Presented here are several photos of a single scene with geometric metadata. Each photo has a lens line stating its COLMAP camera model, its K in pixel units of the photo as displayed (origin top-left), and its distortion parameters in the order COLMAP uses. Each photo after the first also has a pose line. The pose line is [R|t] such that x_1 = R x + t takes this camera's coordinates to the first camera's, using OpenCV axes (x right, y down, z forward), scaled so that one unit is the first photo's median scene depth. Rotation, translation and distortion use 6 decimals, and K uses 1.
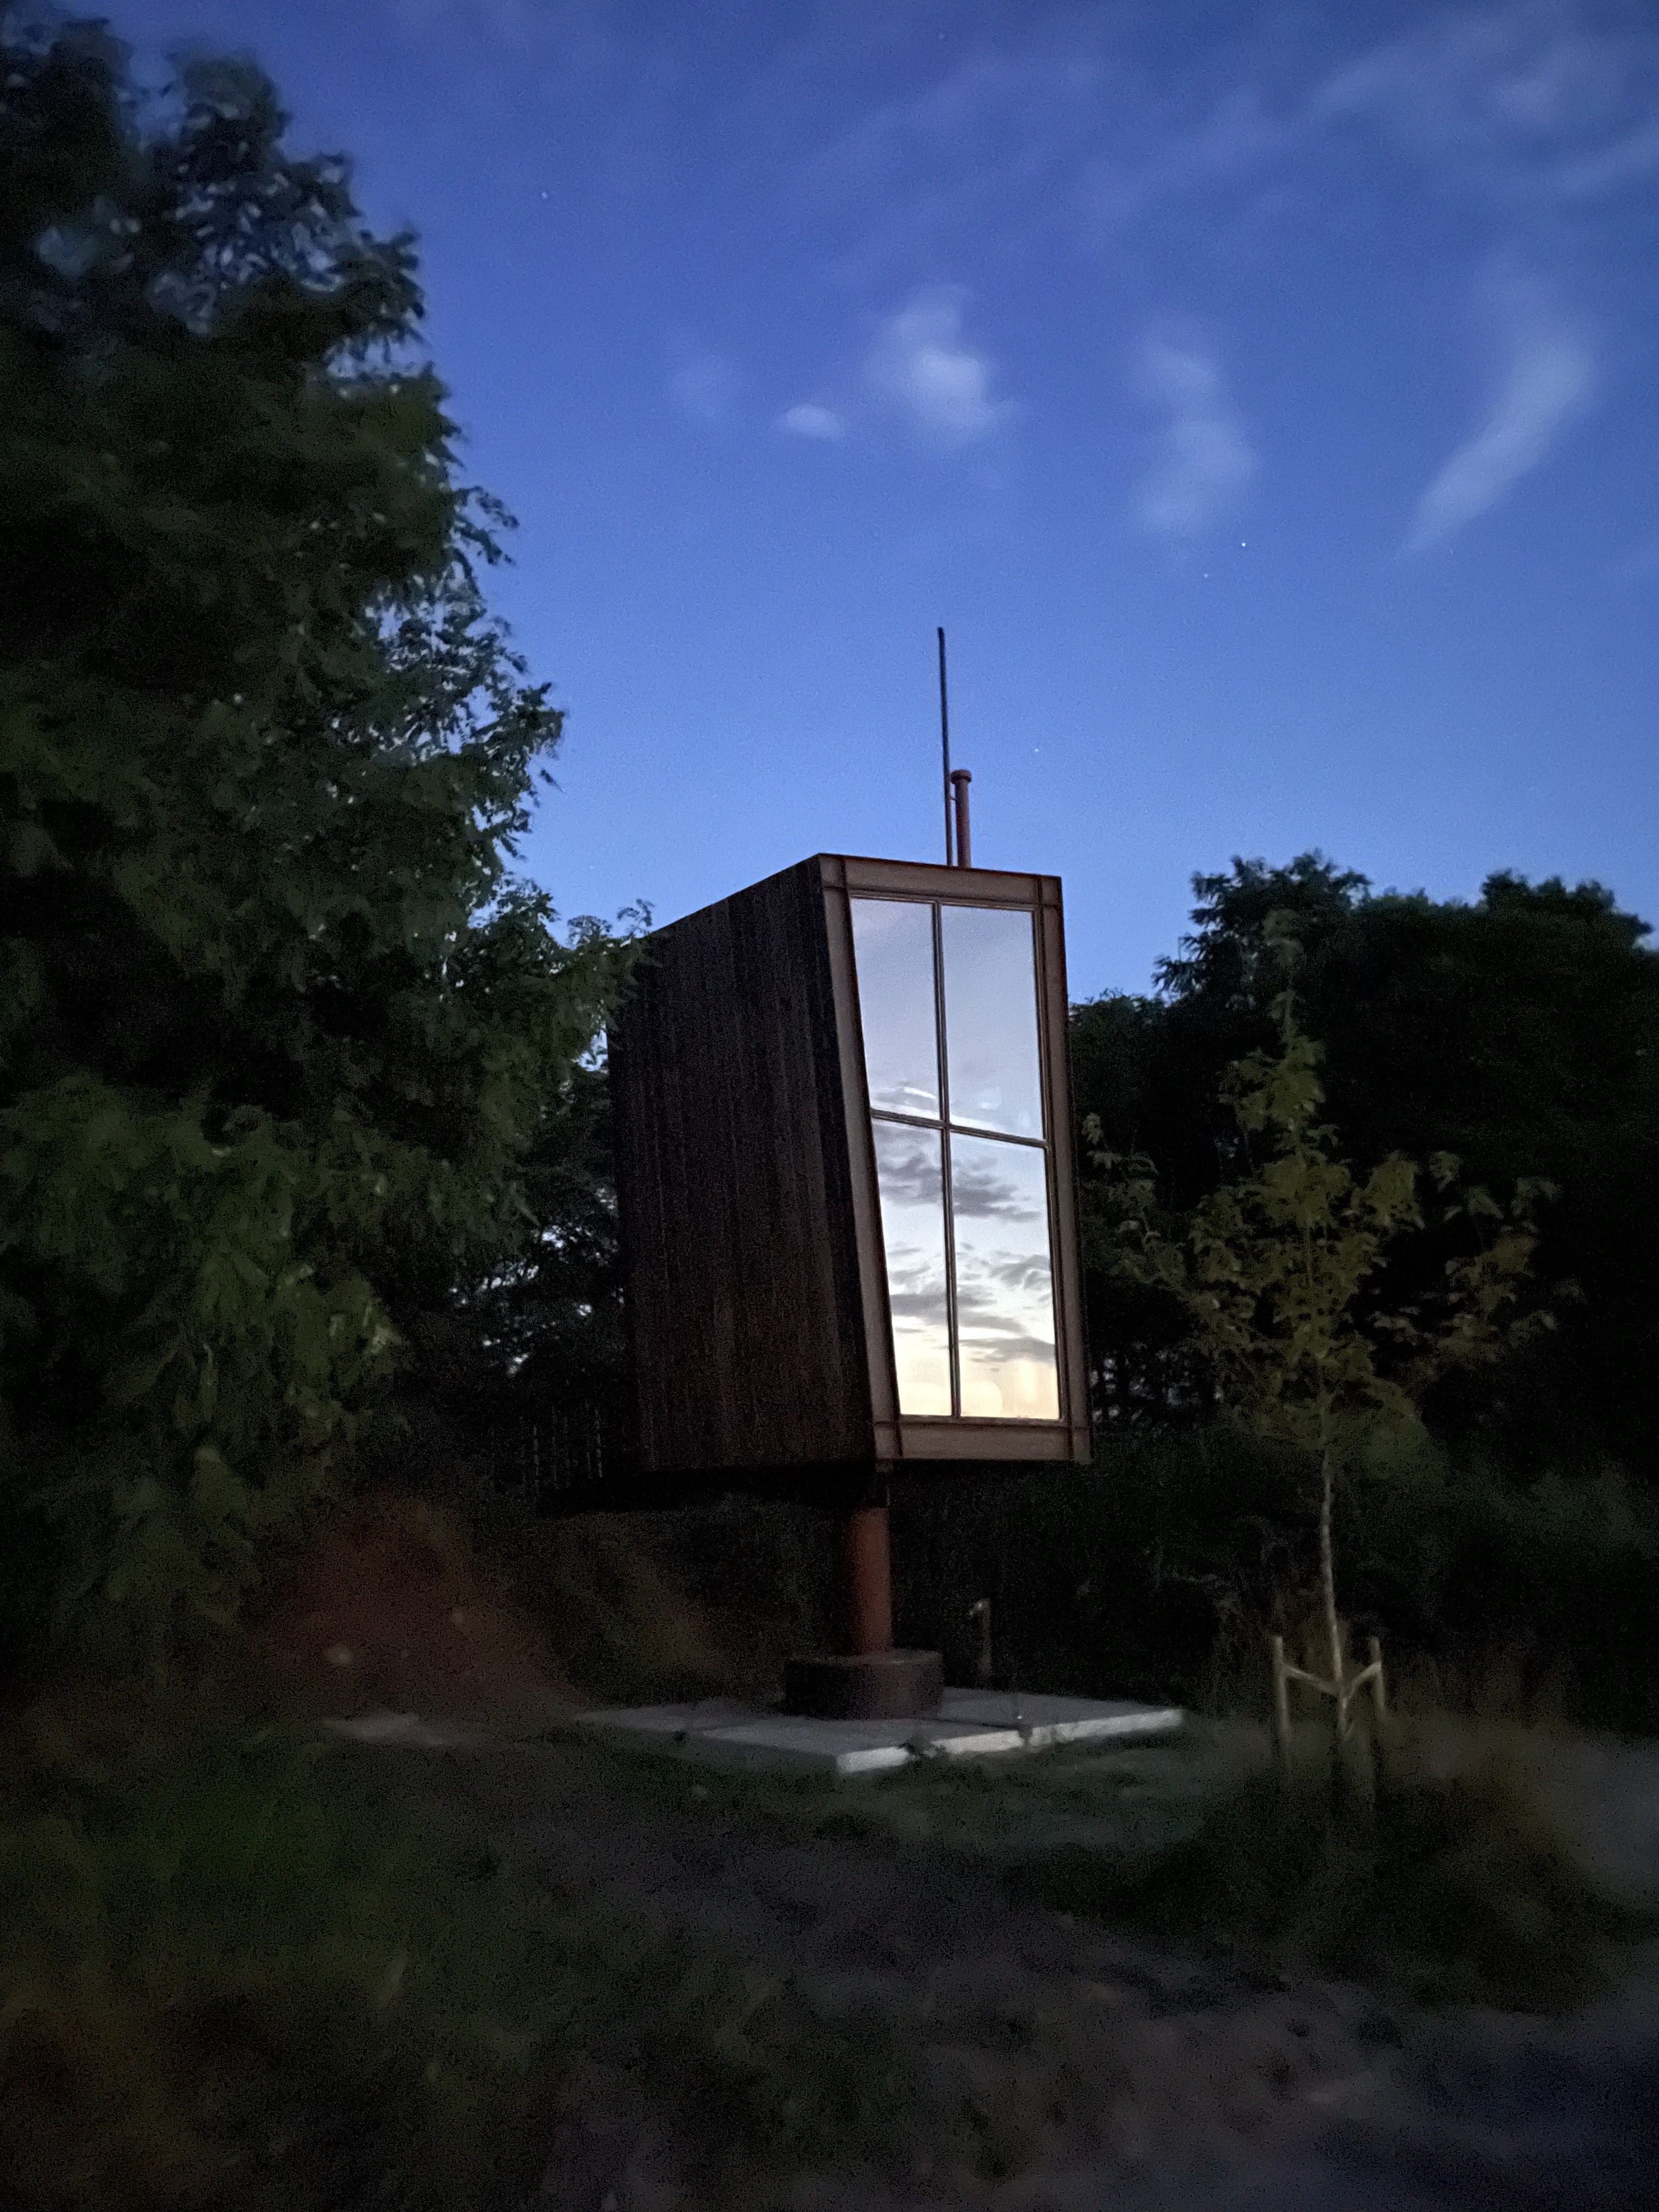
lens RADIAL K [[1652.1, 0, 829.5], [0, 1652.1, 1106.0], [0, 0, 1]] dist [0.006356, -0.000382]
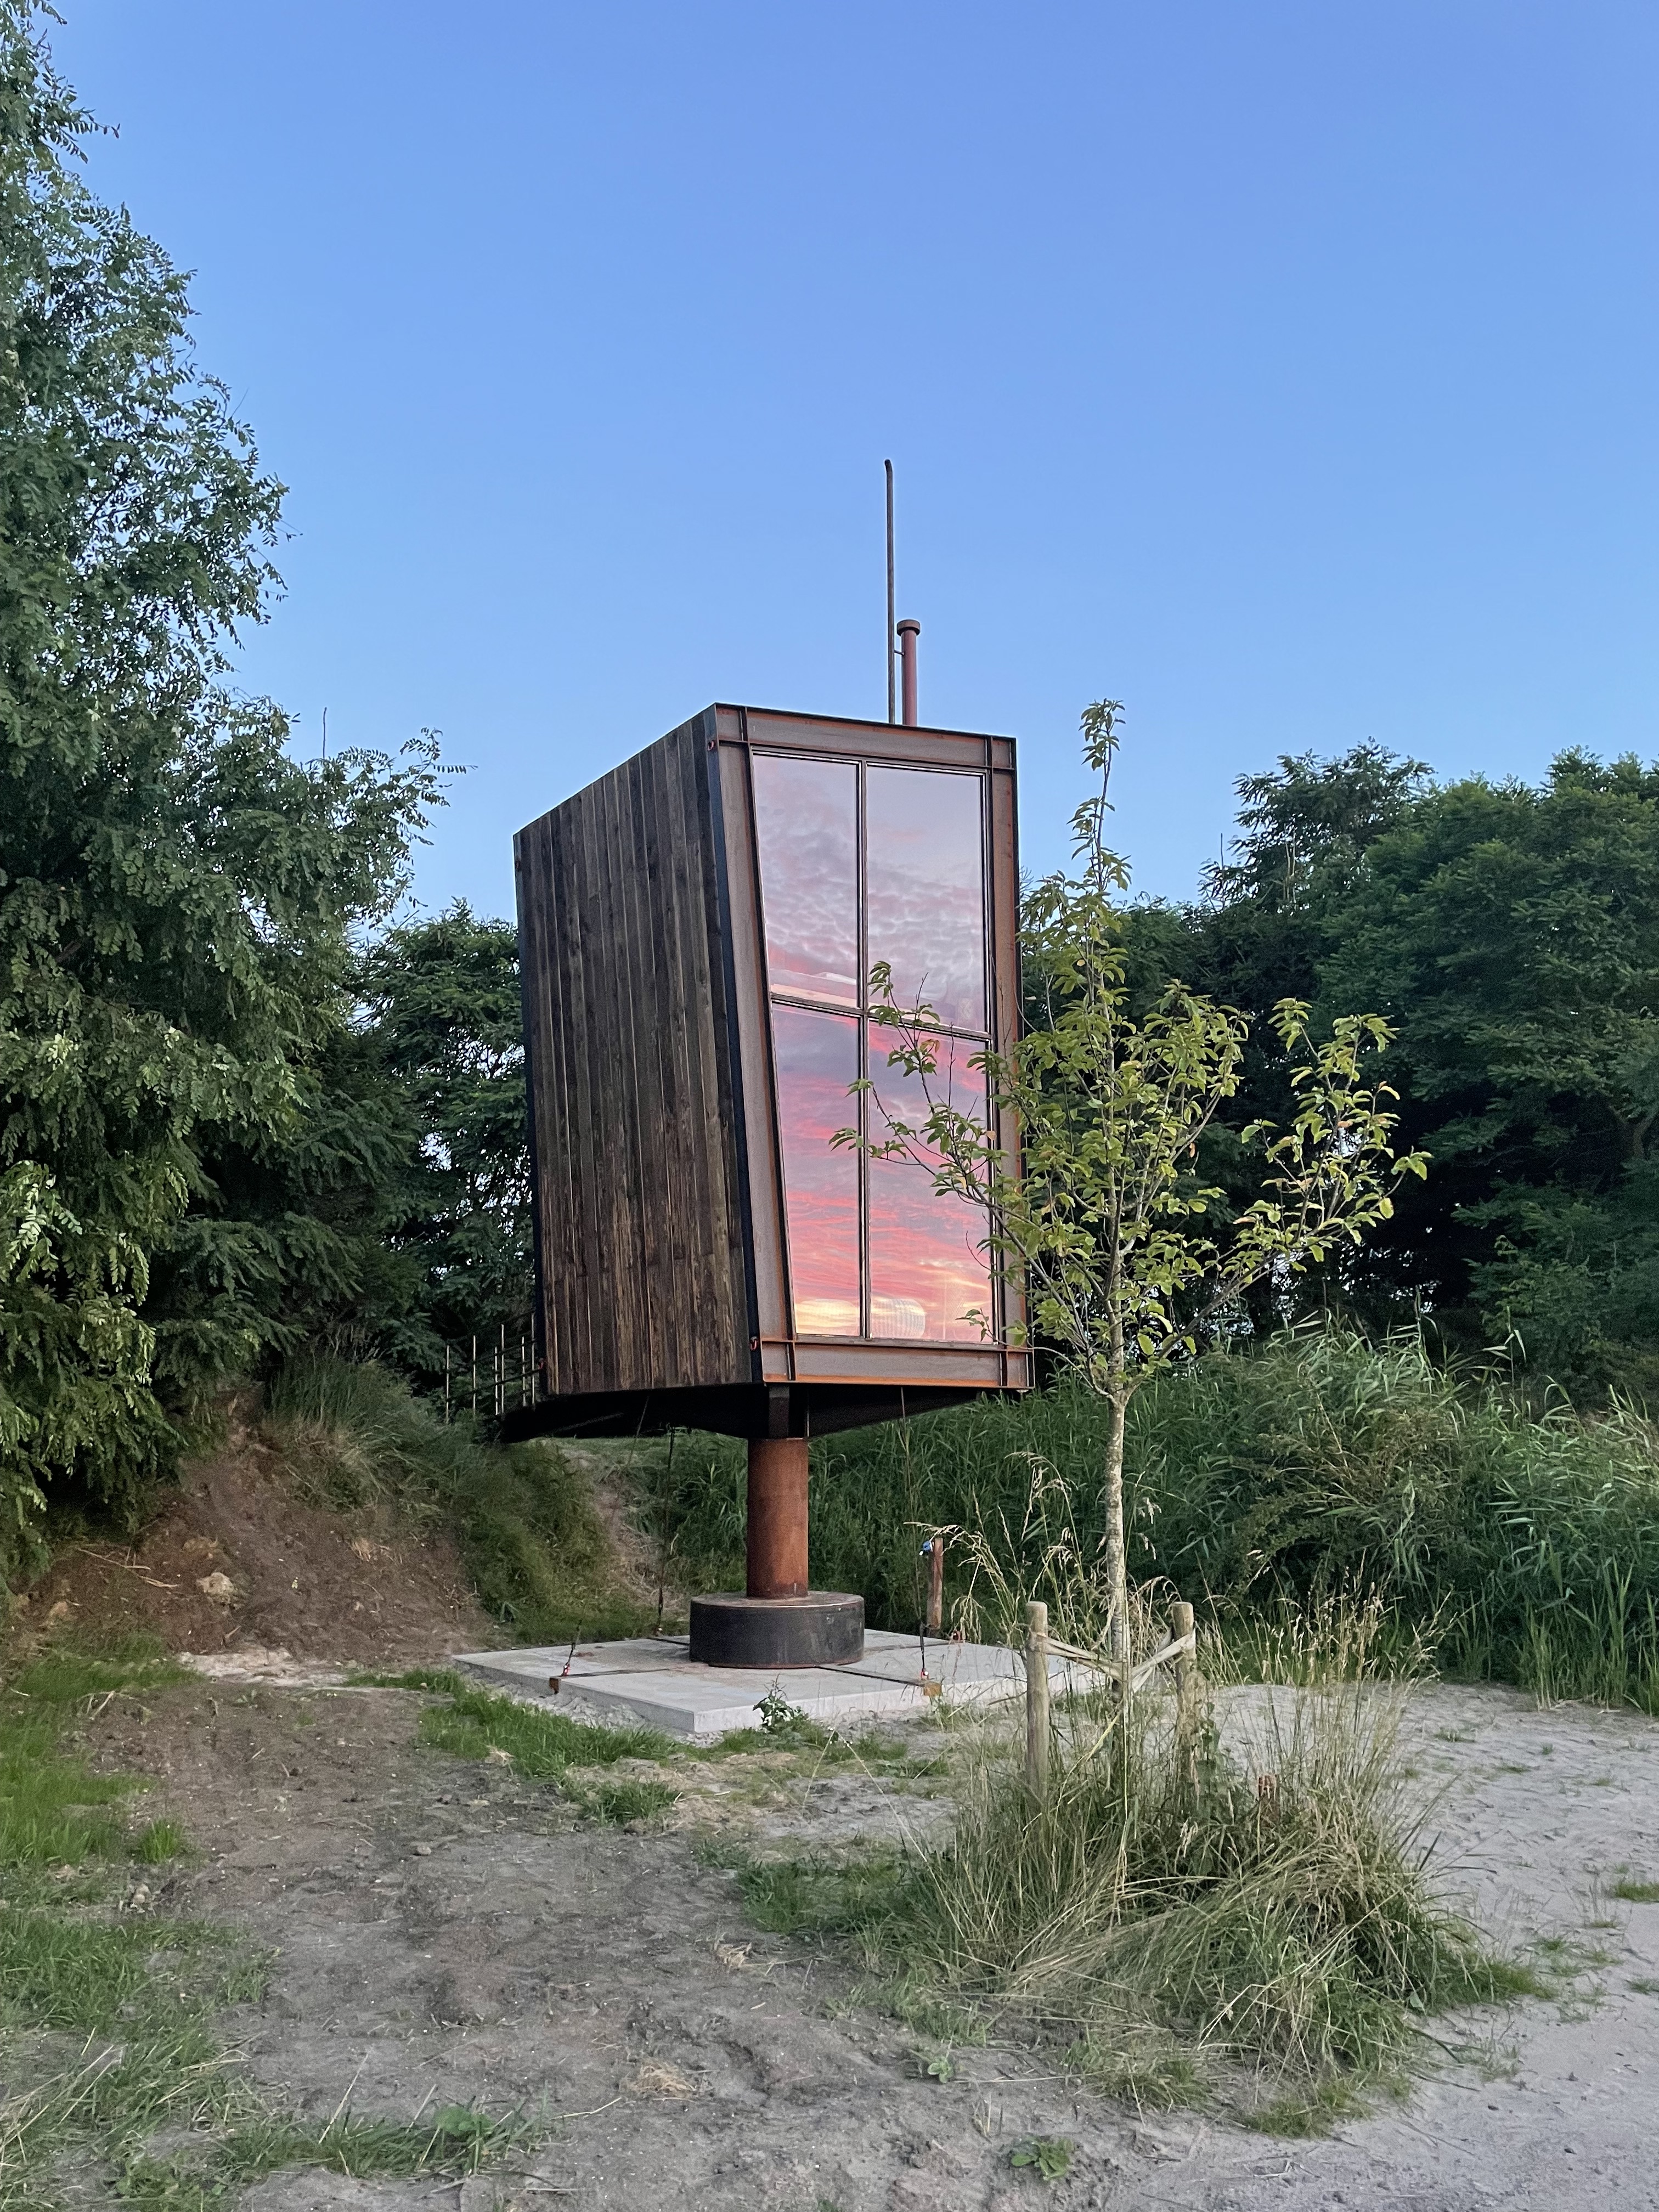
lens RADIAL K [[1652.1, 0, 829.5], [0, 1652.1, 1106.0], [0, 0, 1]] dist [0.006356, -0.000382]
pose [[0.997673, 0.002035, -0.068147, 0.110923], [0.000617, 0.999244, 0.038867, 0.026934], [0.068174, -0.038818, 0.996918, 0.107751]]
